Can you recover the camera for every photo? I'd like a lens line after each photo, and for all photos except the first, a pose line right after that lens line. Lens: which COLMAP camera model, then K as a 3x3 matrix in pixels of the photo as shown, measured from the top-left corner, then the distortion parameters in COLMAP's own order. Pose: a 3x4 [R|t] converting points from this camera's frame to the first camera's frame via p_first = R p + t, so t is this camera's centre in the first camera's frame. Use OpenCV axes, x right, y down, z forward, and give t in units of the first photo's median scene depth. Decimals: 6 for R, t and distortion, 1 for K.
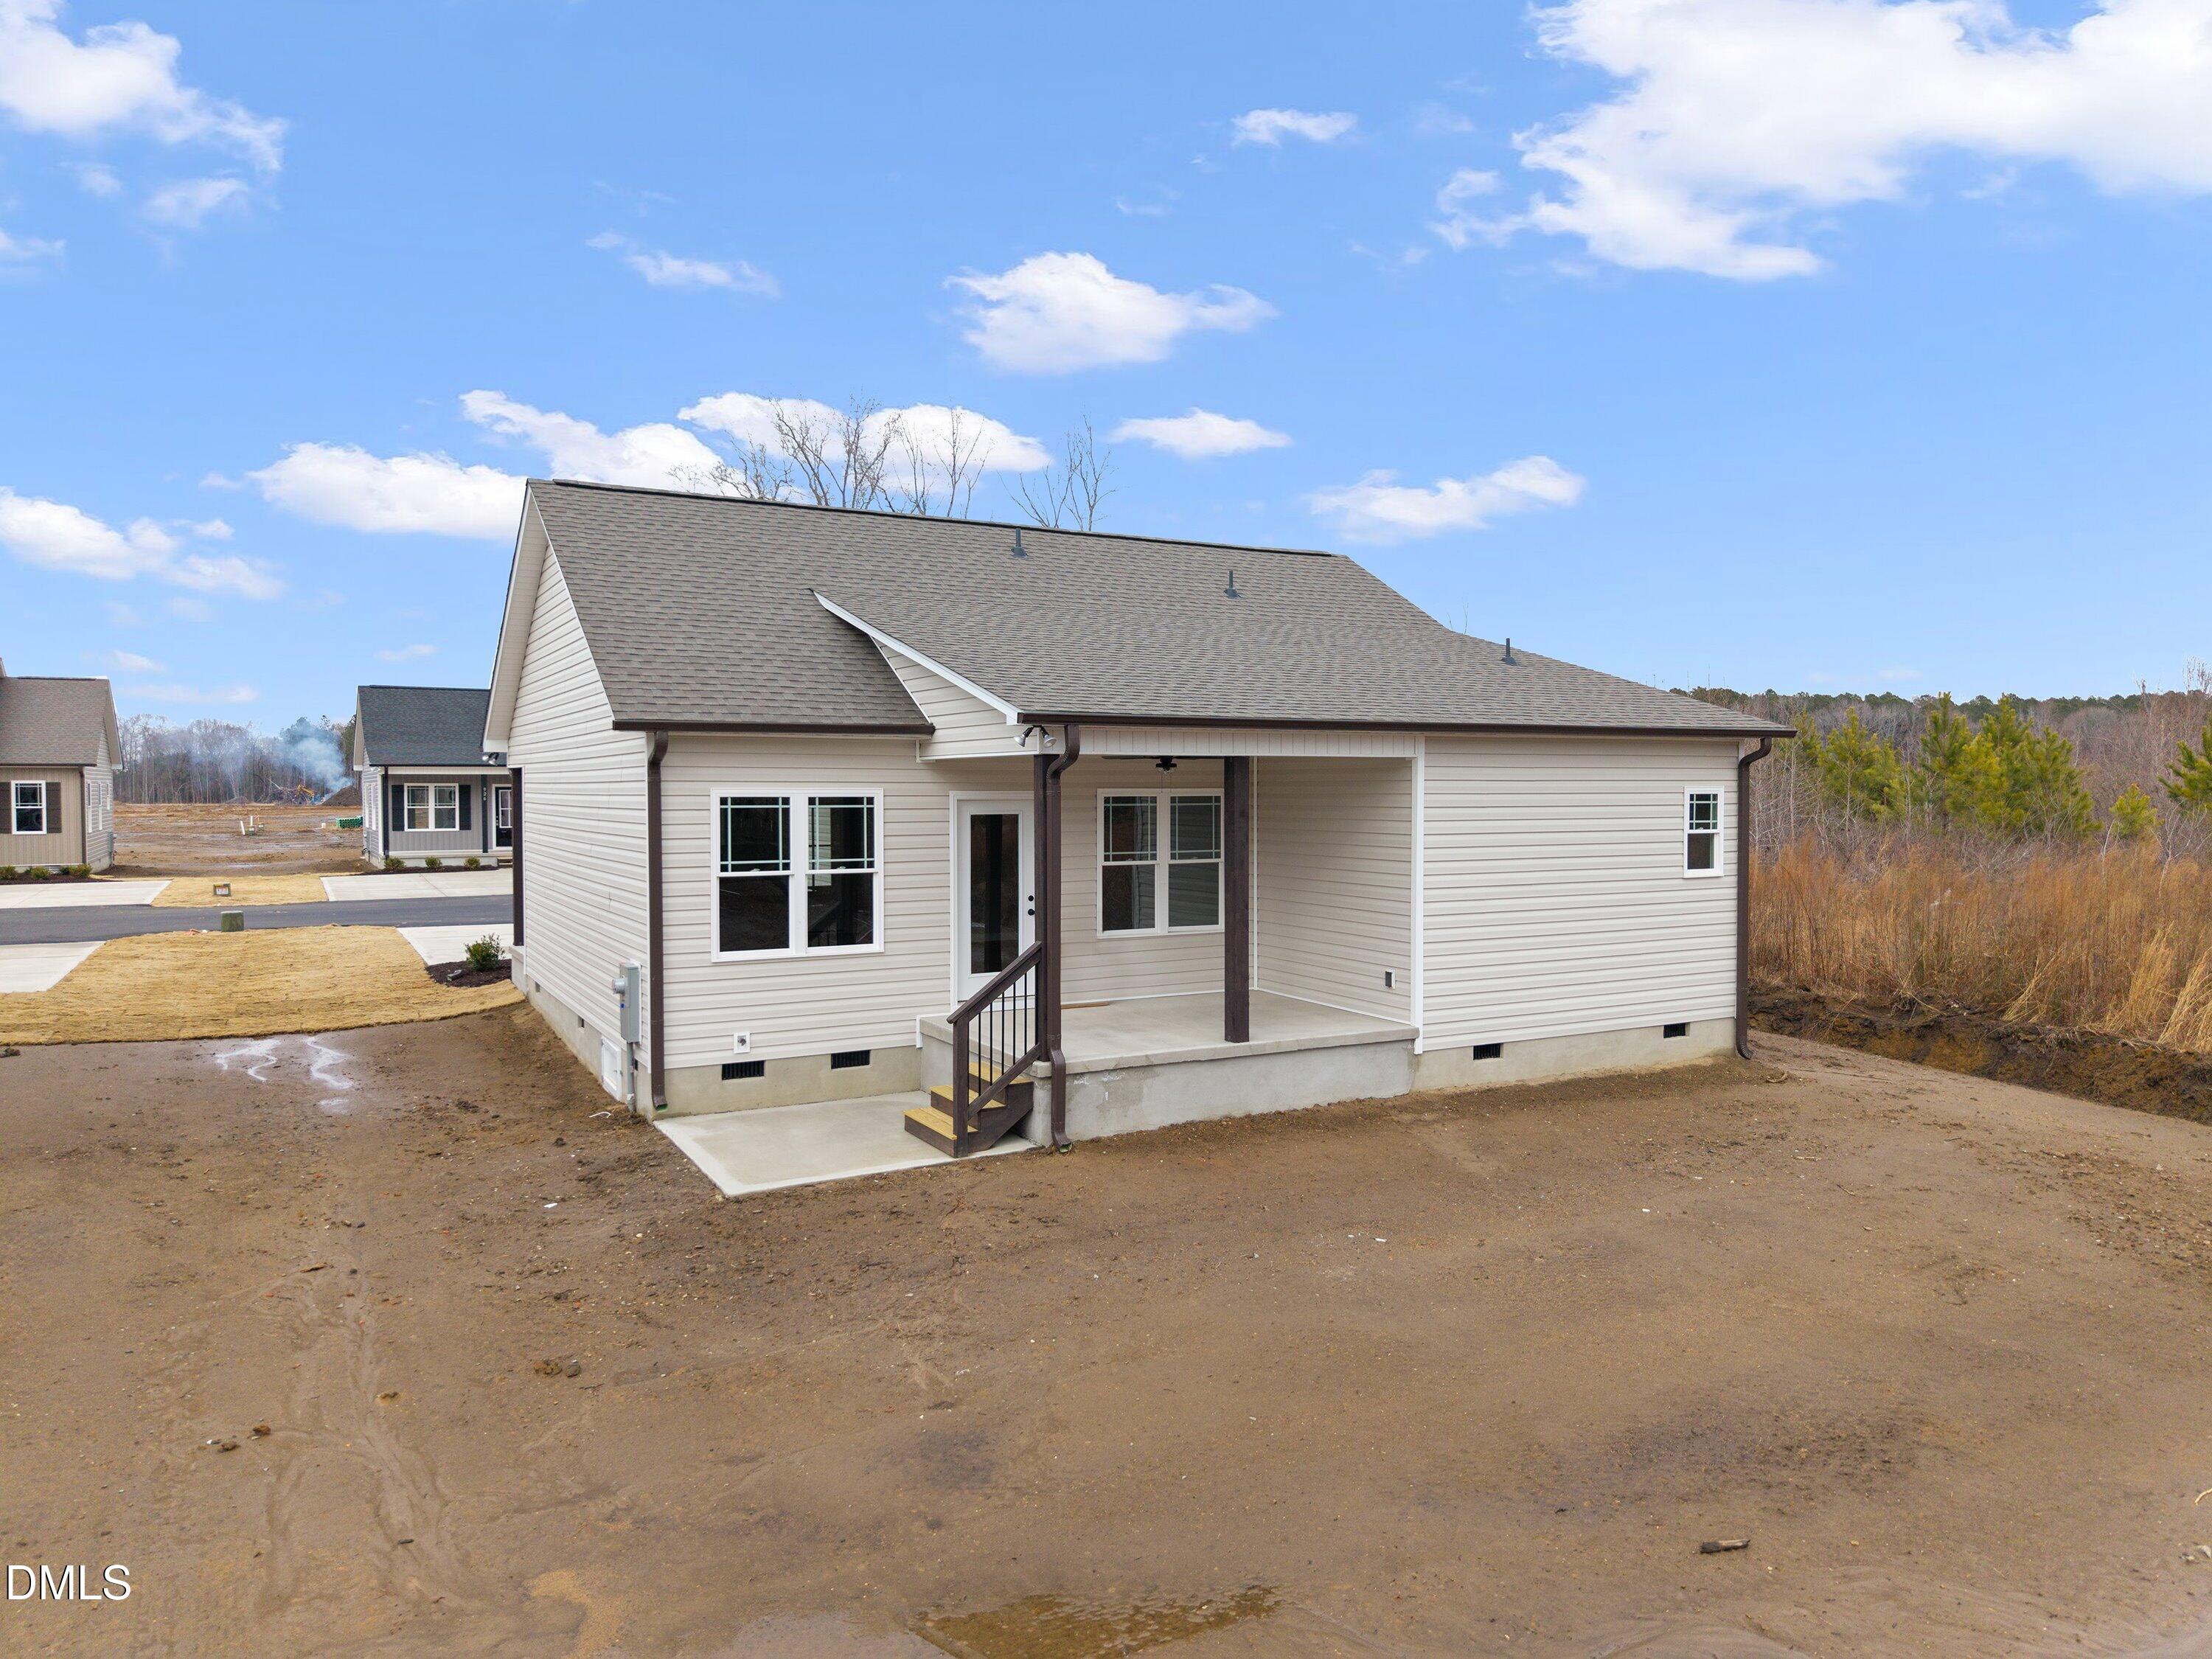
lens RADIAL K [[1482.2, 0, 1106.0], [0, 1482.2, 829.5], [0, 0, 1]] dist [0.005959, -0.007590]
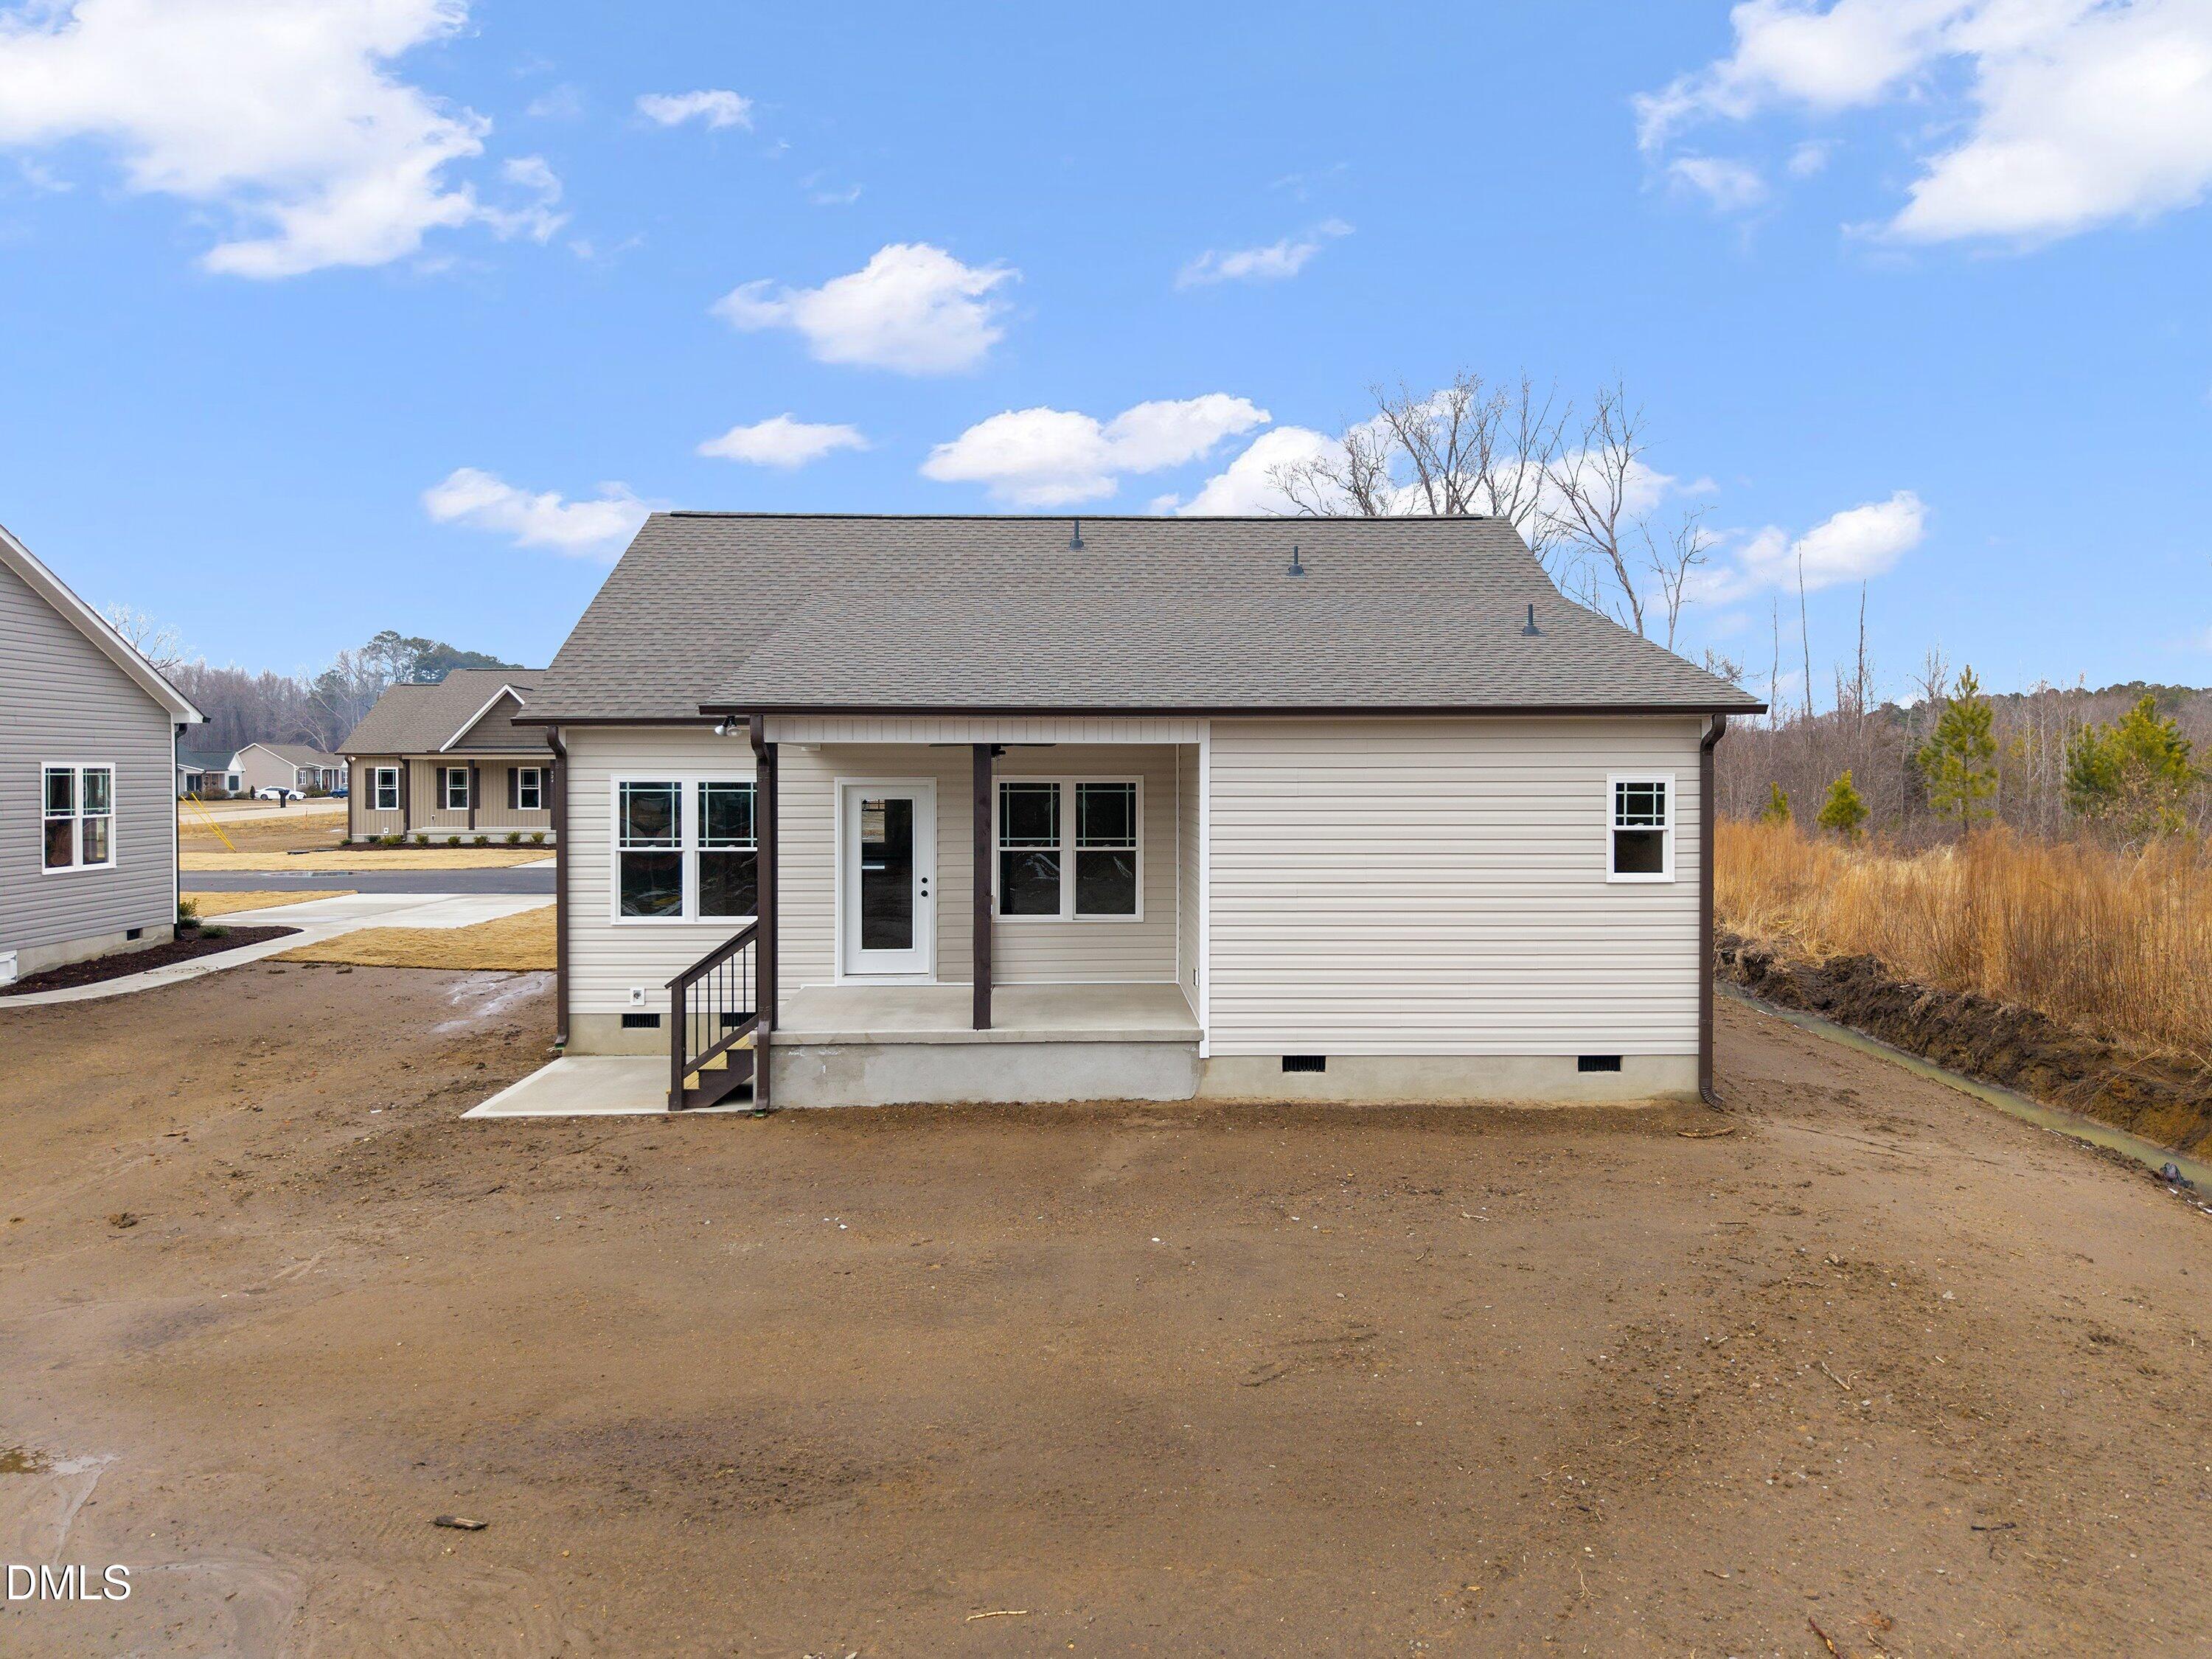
lens RADIAL K [[1487.7, 0, 1103.3], [0, 1487.7, 812.4], [0, 0, 1]] dist [0.021387, -0.026914]
pose [[0.890569, 0.012992, -0.454663, 0.591978], [-0.013593, 0.999906, 0.001949, -0.005536], [0.454646, 0.004444, 0.890661, 0.134340]]
